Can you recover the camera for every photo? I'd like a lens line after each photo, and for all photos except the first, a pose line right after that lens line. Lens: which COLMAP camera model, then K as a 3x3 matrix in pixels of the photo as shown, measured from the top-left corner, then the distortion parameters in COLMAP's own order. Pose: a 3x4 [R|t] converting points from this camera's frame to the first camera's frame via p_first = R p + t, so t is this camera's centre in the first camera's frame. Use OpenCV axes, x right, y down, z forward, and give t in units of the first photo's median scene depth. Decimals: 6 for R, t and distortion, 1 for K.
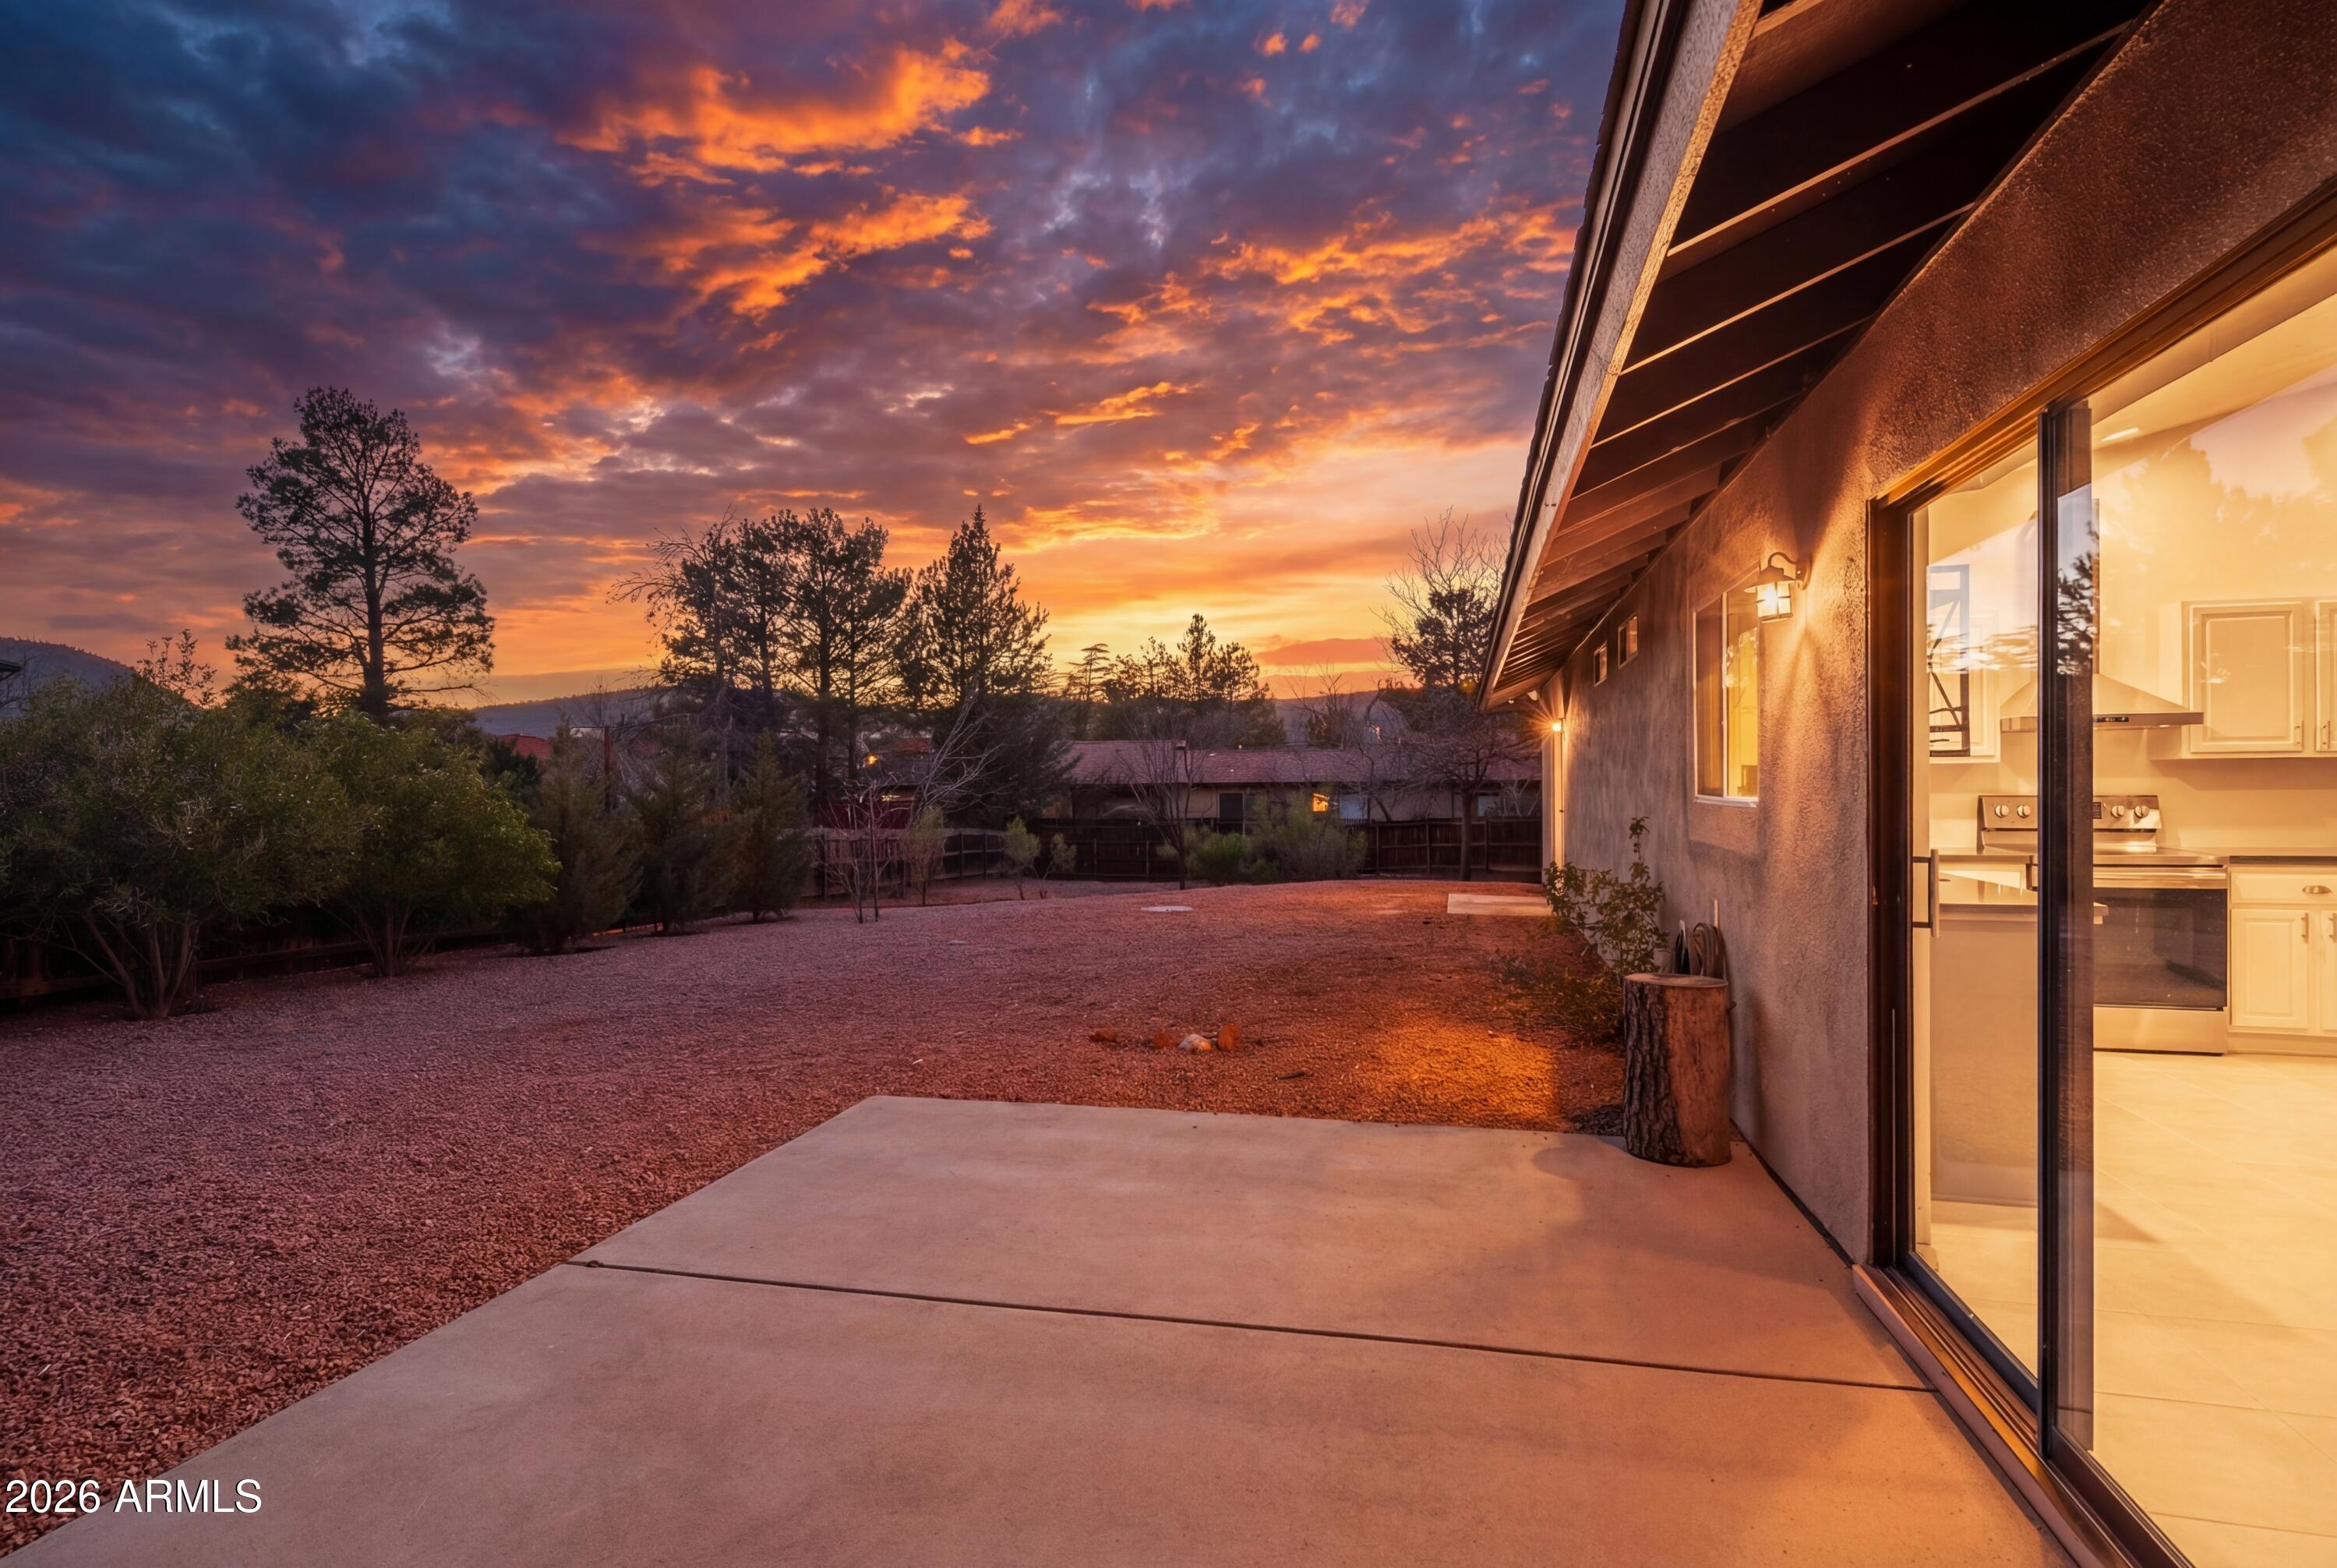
lens RADIAL K [[1129.8, 0, 1179.2], [0, 1129.8, 783.2], [0, 0, 1]] dist [0.000472, 0.000250]
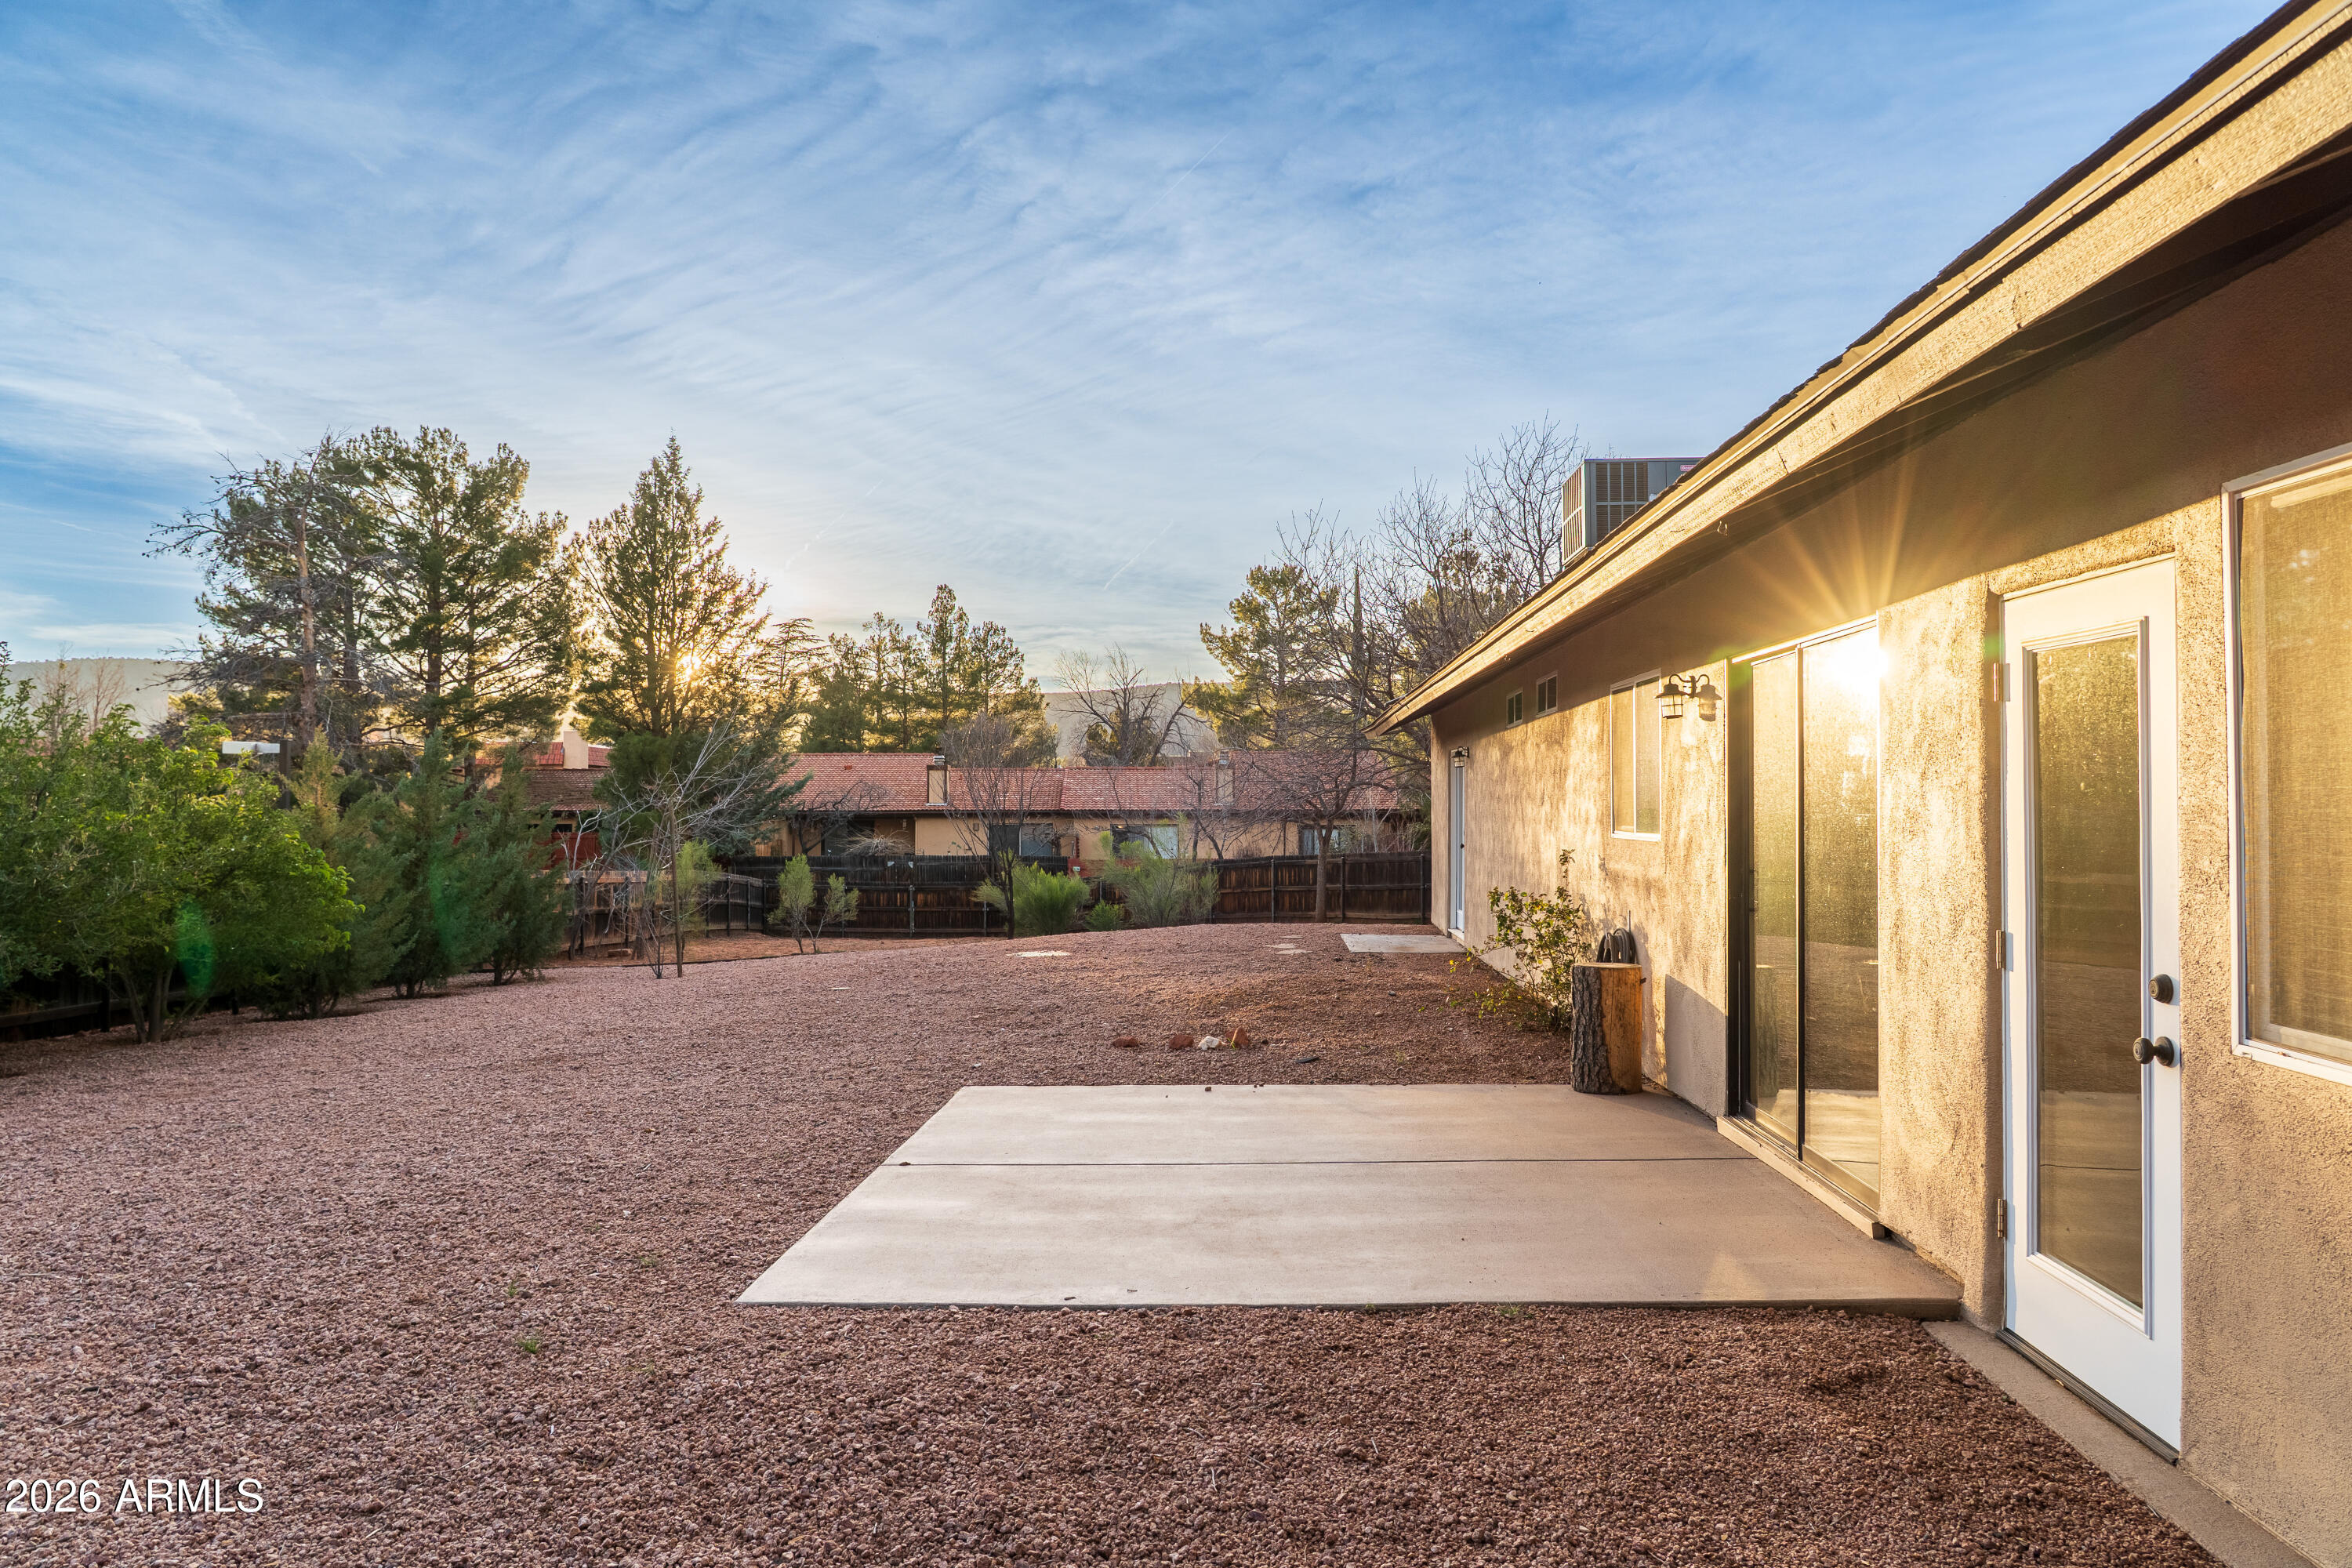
lens RADIAL K [[1623.5, 0, 1176.0], [0, 1623.5, 784.0], [0, 0, 1]] dist [-0.009599, 0.001521]
pose [[0.980024, 0.008339, 0.198706, -0.061899], [-0.005283, 0.999859, -0.015908, -0.002002], [-0.198811, 0.014541, 0.979930, -0.110754]]
